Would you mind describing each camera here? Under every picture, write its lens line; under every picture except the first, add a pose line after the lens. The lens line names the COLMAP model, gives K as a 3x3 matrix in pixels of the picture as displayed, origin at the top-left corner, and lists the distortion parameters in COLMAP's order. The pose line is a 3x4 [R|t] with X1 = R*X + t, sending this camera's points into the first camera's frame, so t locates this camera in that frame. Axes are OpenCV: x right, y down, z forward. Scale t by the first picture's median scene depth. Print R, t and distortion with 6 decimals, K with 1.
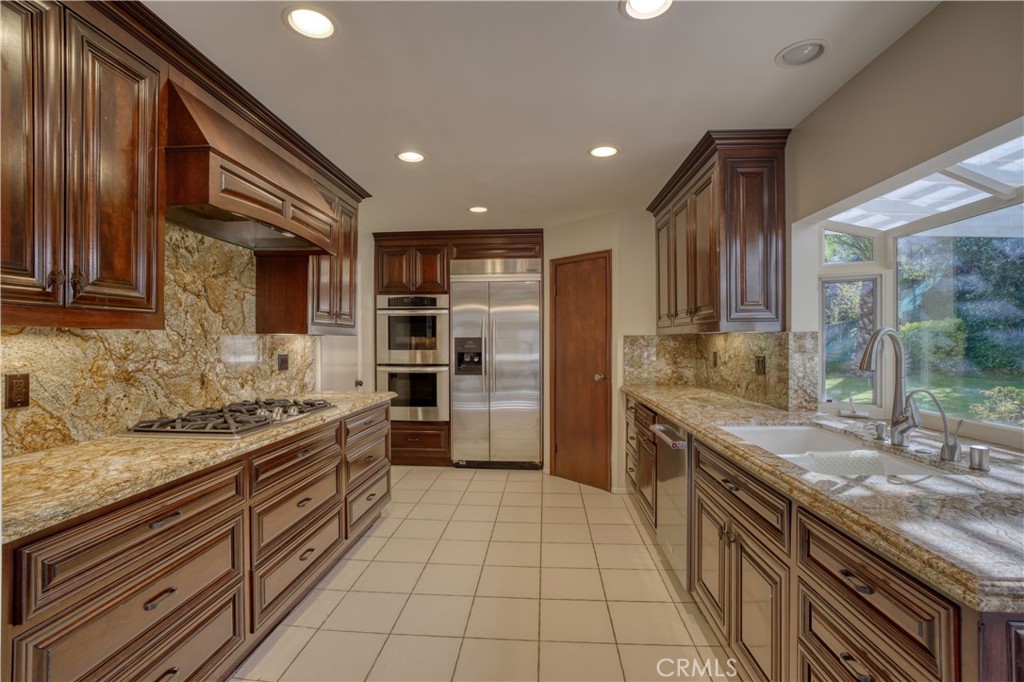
lens RADIAL K [[468.7, 0, 508.5], [0, 468.7, 341.6], [0, 0, 1]] dist [-0.041131, 0.008702]
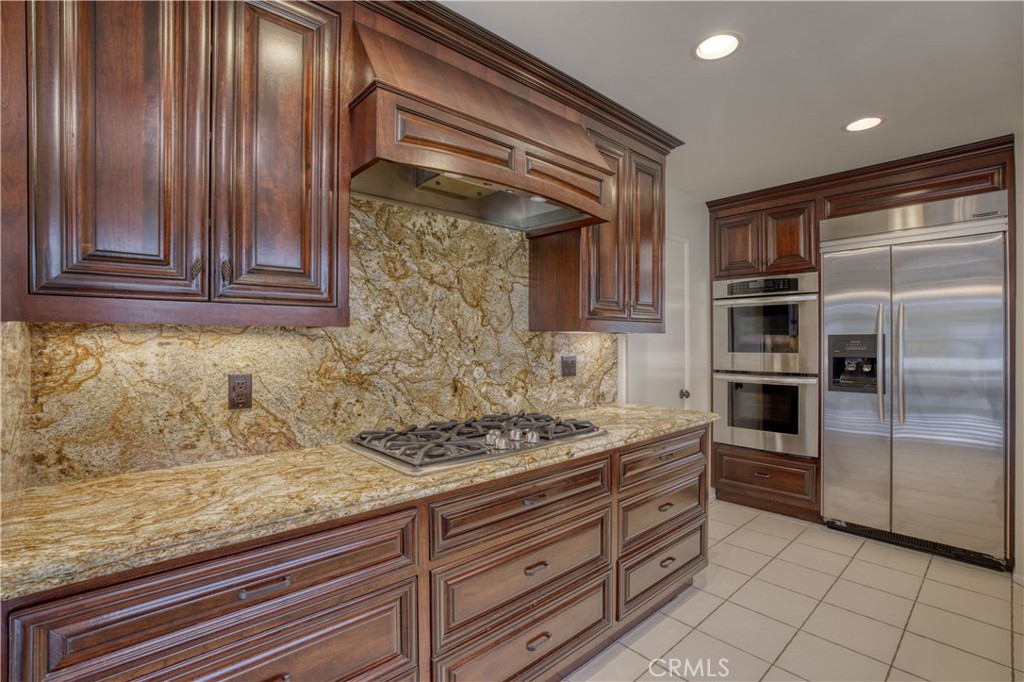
lens RADIAL K [[468.7, 0, 520.7], [0, 468.7, 342.4], [0, 0, 1]] dist [-0.041131, 0.008702]
pose [[0.731423, 0.001415, -0.681922, 0.016594], [0.000425, 0.999997, 0.002531, 0.000103], [0.681924, -0.002141, 0.731420, 0.290207]]
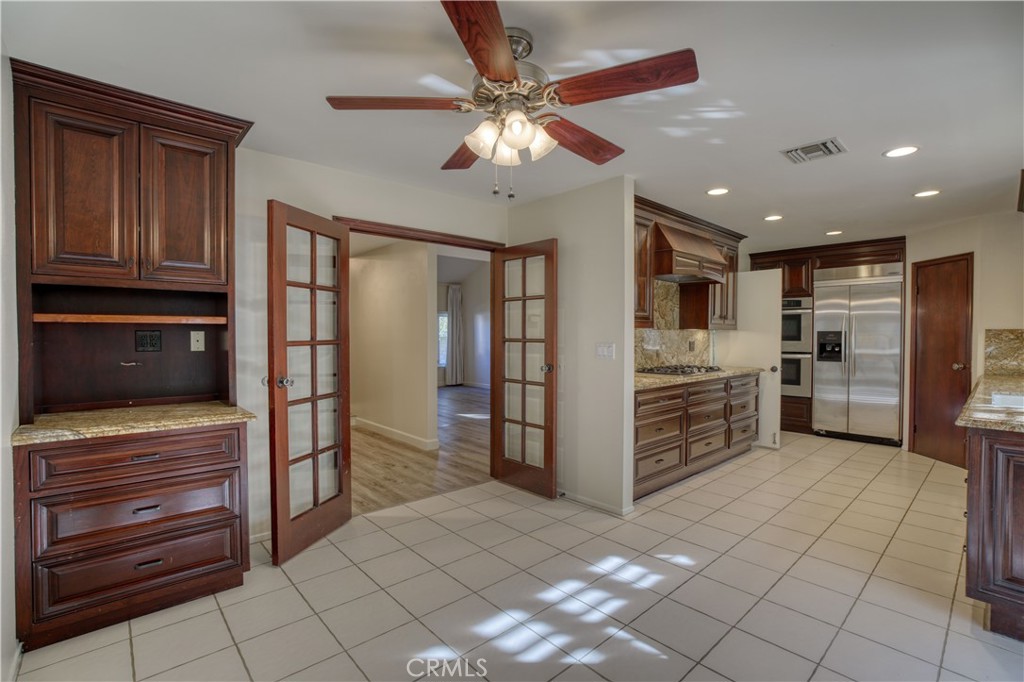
lens RADIAL K [[468.7, 0, 520.6], [0, 468.7, 343.9], [0, 0, 1]] dist [-0.041131, 0.008702]
pose [[0.737343, 0.017239, -0.675299, 0.178598], [-0.004172, 0.999771, 0.020967, 0.003533], [0.675506, -0.012642, 0.737246, -0.594836]]
